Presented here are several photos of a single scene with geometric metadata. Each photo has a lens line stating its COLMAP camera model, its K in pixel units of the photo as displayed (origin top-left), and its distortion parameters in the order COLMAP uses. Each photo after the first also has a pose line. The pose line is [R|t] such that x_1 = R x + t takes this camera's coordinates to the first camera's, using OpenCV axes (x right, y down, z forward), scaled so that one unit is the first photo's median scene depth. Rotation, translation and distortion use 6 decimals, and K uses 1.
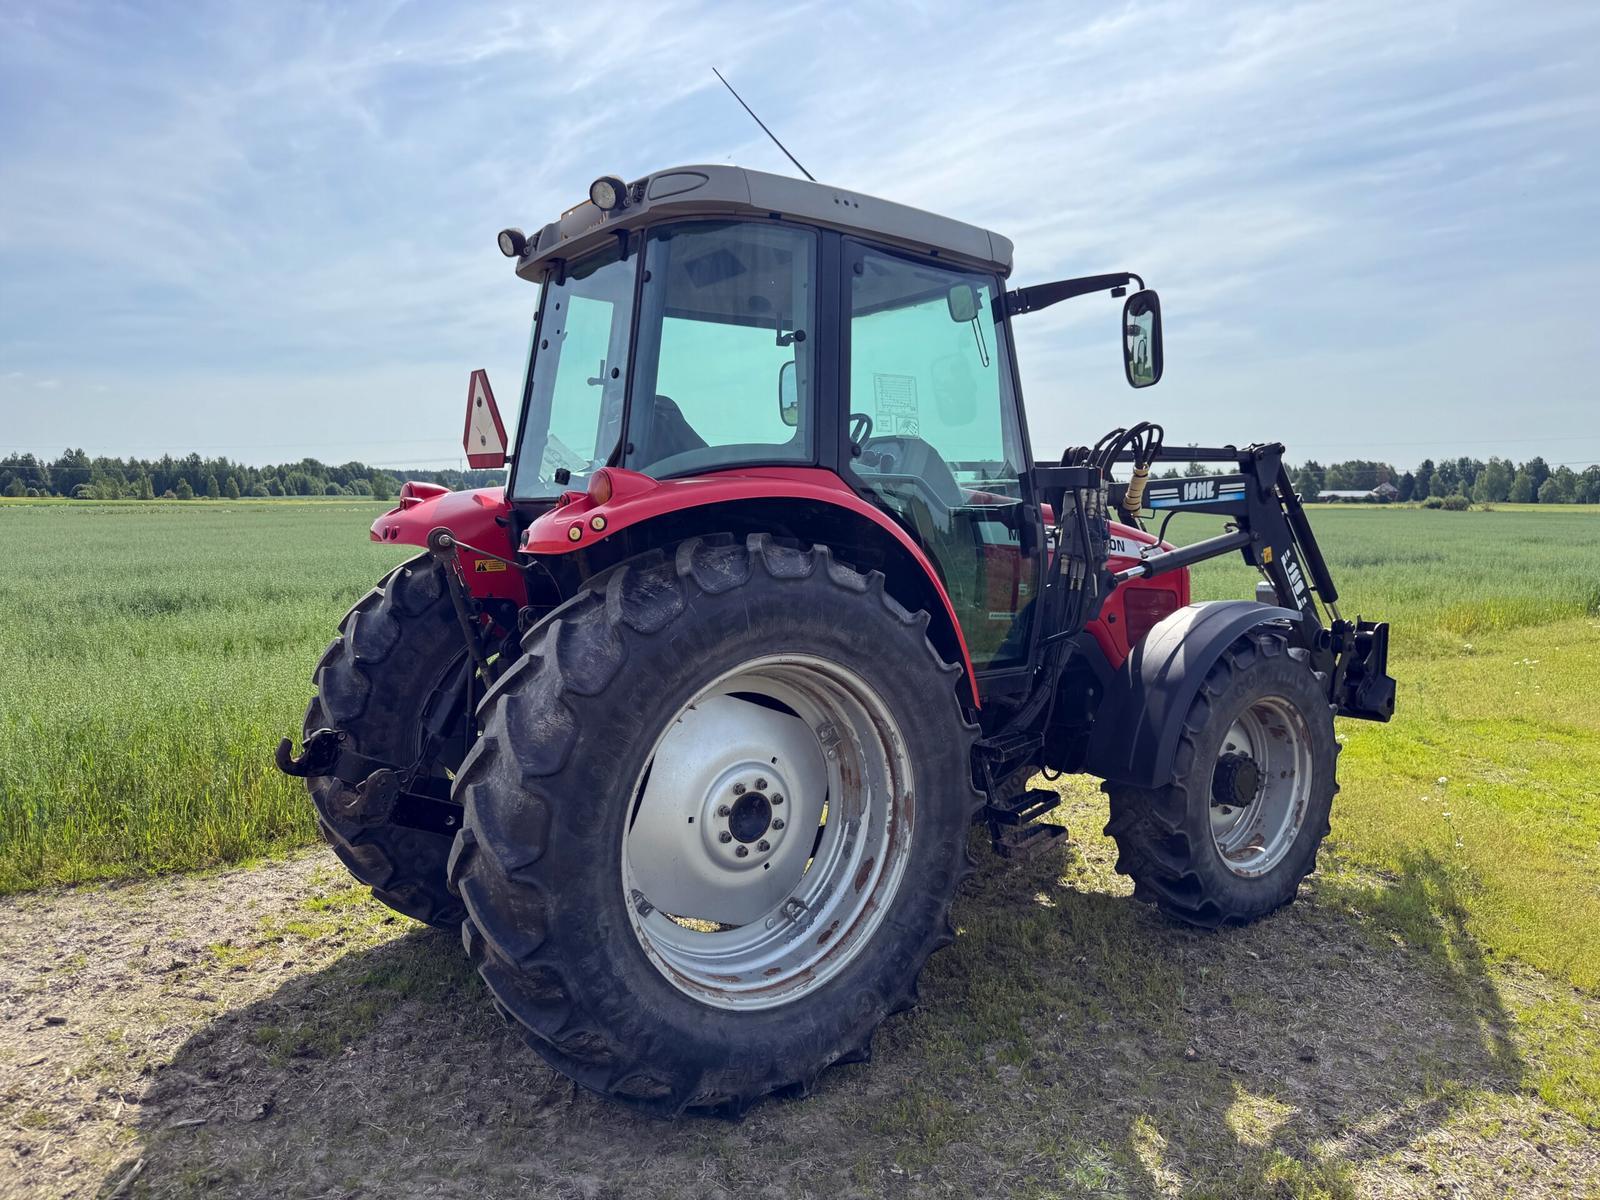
lens RADIAL K [[1123.0, 0, 804.7], [0, 1123.0, 525.5], [0, 0, 1]] dist [0.041225, -0.070261]
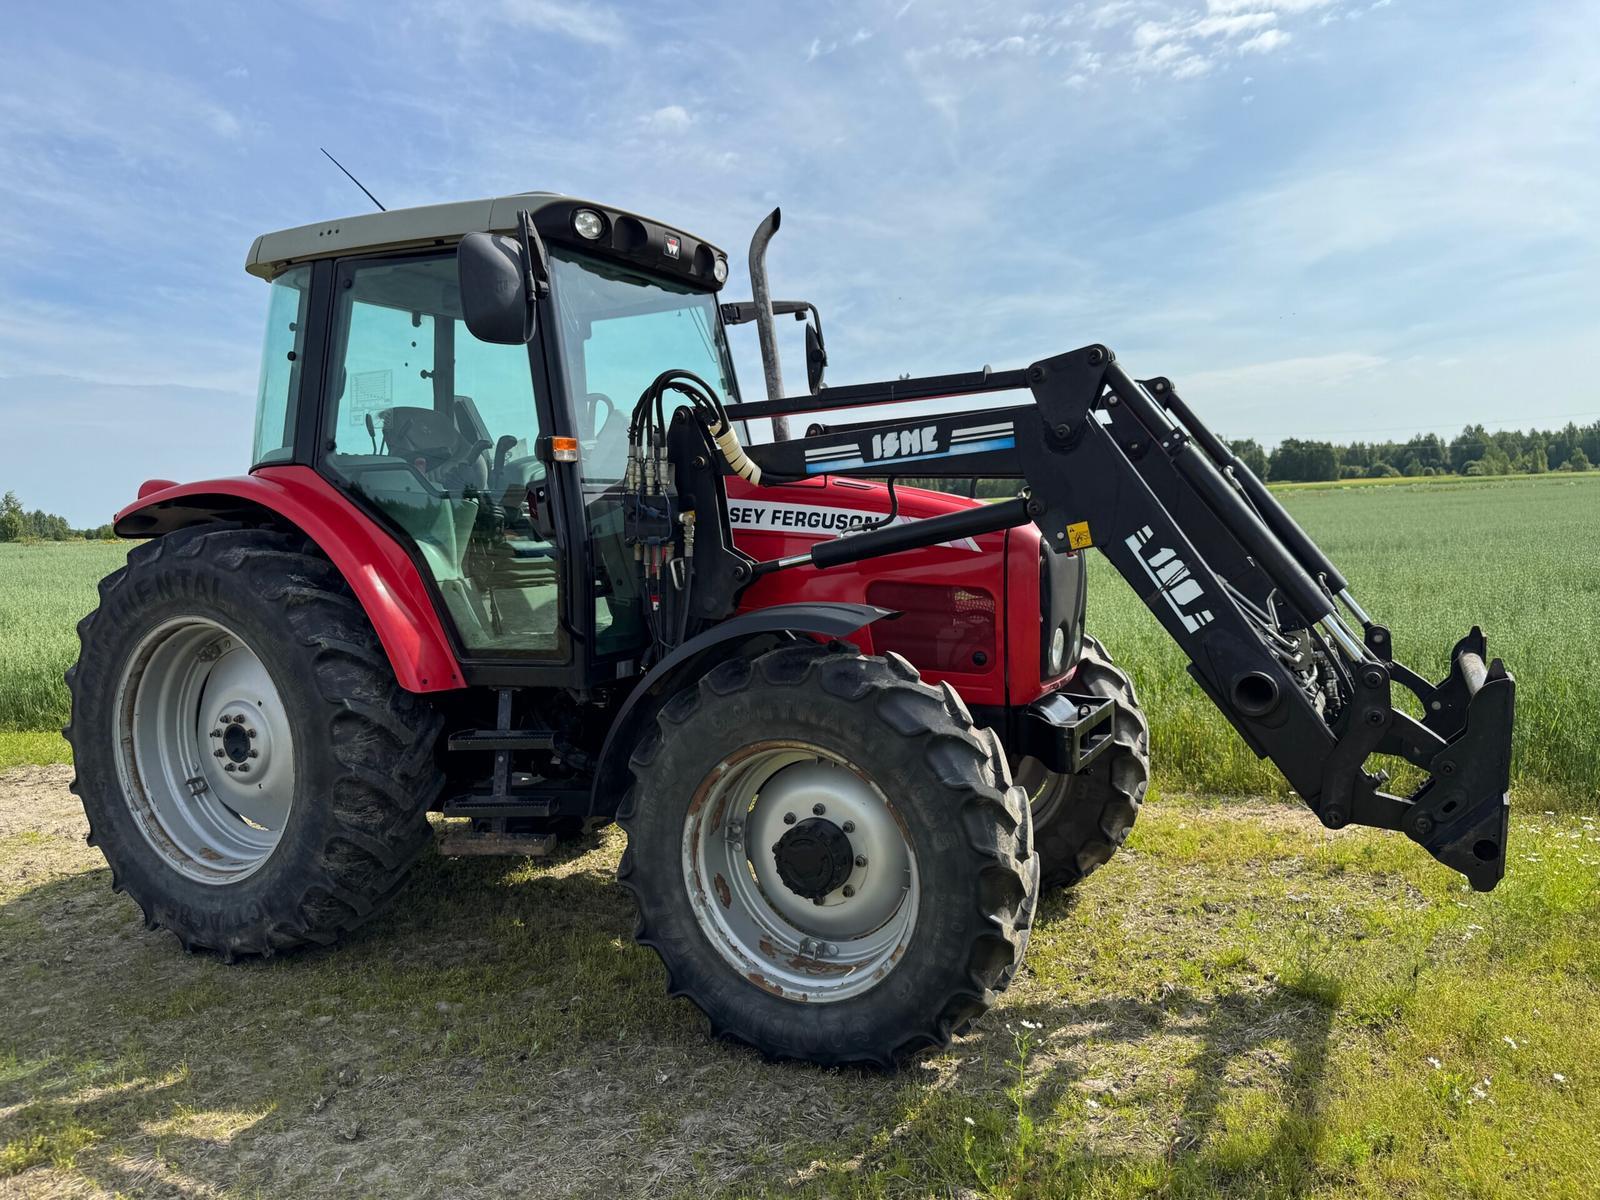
lens RADIAL K [[1201.3, 0, 832.5], [0, 1201.3, 517.5], [0, 0, 1]] dist [0.093830, -0.173732]
pose [[0.472223, -0.015719, -0.881339, 1.486960], [0.027537, 0.999616, -0.003074, 0.023864], [0.881049, -0.022817, 0.472475, 0.936903]]
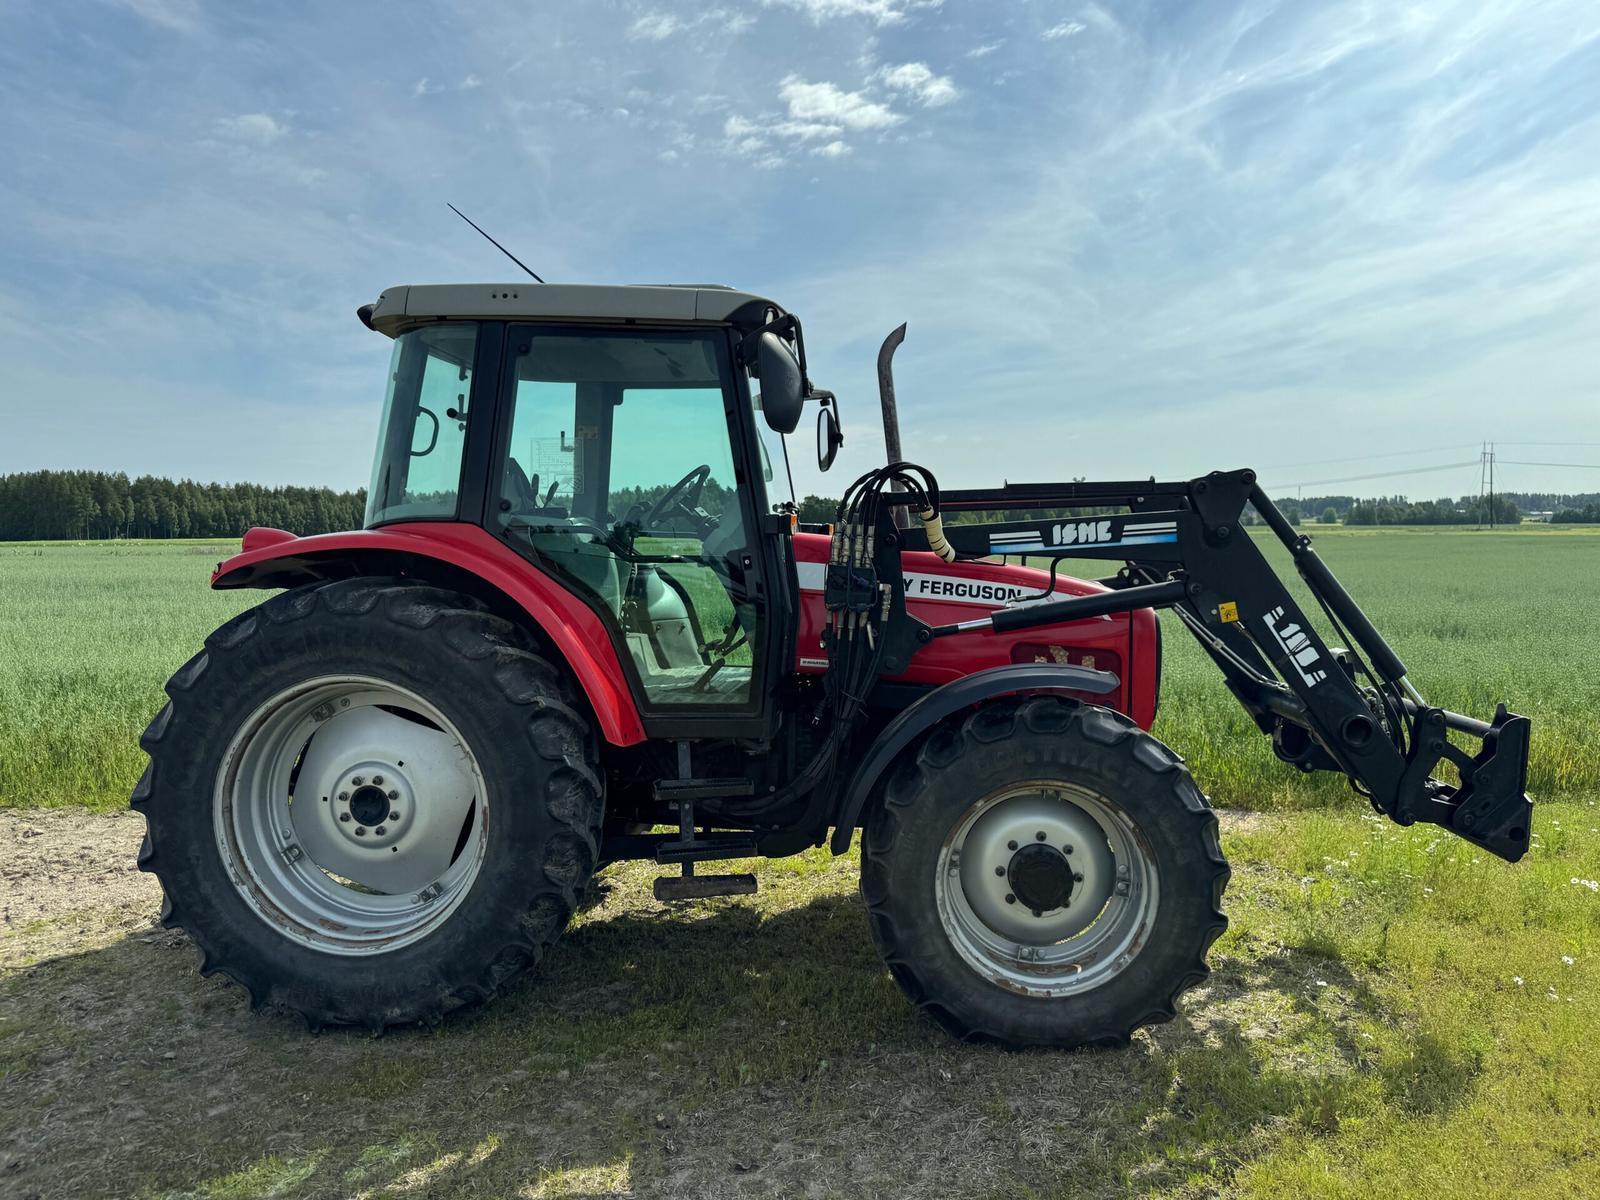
lens RADIAL K [[1139.7, 0, 837.8], [0, 1139.7, 520.4], [0, 0, 1]] dist [0.107695, -0.197664]
pose [[0.769444, -0.015555, -0.638525, 1.158600], [-0.004883, 0.999531, -0.030233, -0.020269], [0.638695, 0.026380, 0.769007, 0.333818]]
